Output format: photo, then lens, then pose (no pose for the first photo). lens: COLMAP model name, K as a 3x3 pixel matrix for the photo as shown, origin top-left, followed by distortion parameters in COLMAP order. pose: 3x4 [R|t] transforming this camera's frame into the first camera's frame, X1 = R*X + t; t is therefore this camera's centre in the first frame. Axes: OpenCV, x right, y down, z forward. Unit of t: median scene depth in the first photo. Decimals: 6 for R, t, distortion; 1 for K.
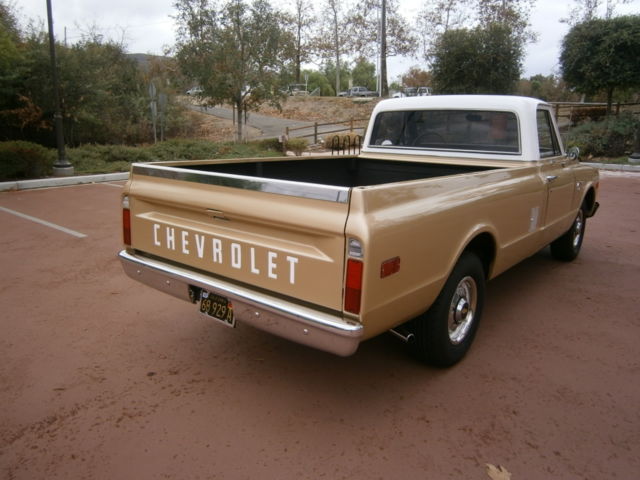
lens RADIAL K [[492.6, 0, 320.0], [0, 492.6, 240.0], [0, 0, 1]] dist [-0.043836, 0.040251]
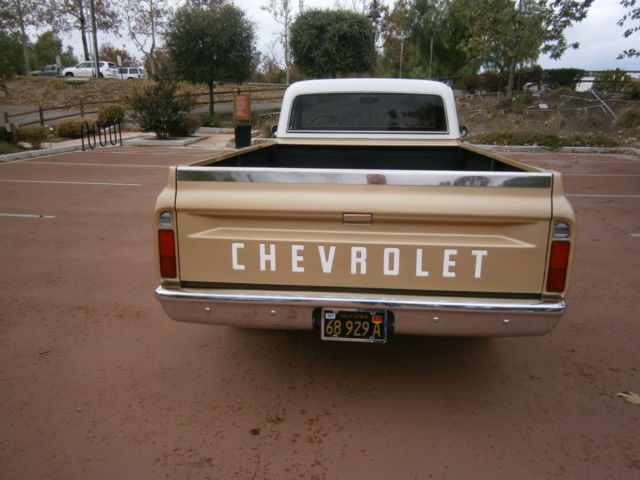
lens RADIAL K [[491.5, 0, 320.0], [0, 491.5, 240.0], [0, 0, 1]] dist [-0.013147, -0.000526]
pose [[0.836583, -0.153865, 0.525789, -0.586179], [0.135565, 0.988043, 0.073439, -0.070307], [-0.530802, 0.009841, 0.847439, 0.255709]]
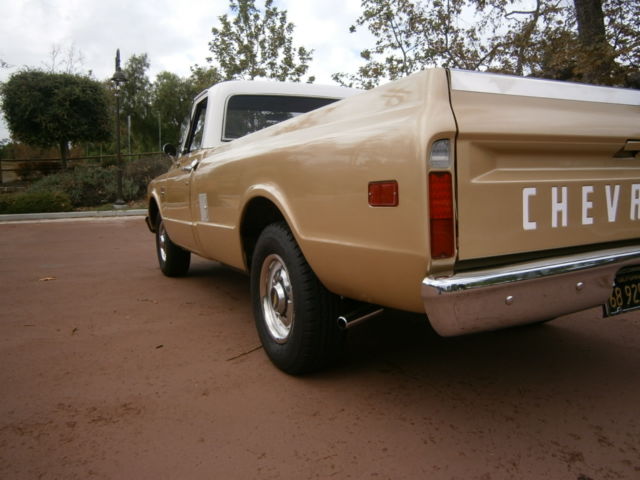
lens RADIAL K [[491.5, 0, 320.0], [0, 491.5, 240.0], [0, 0, 1]] dist [-0.013147, -0.000526]
pose [[0.395136, -0.121989, 0.910487, -0.826067], [0.246370, 0.968905, 0.022895, -0.041319], [-0.884968, 0.215270, 0.412904, 0.923650]]
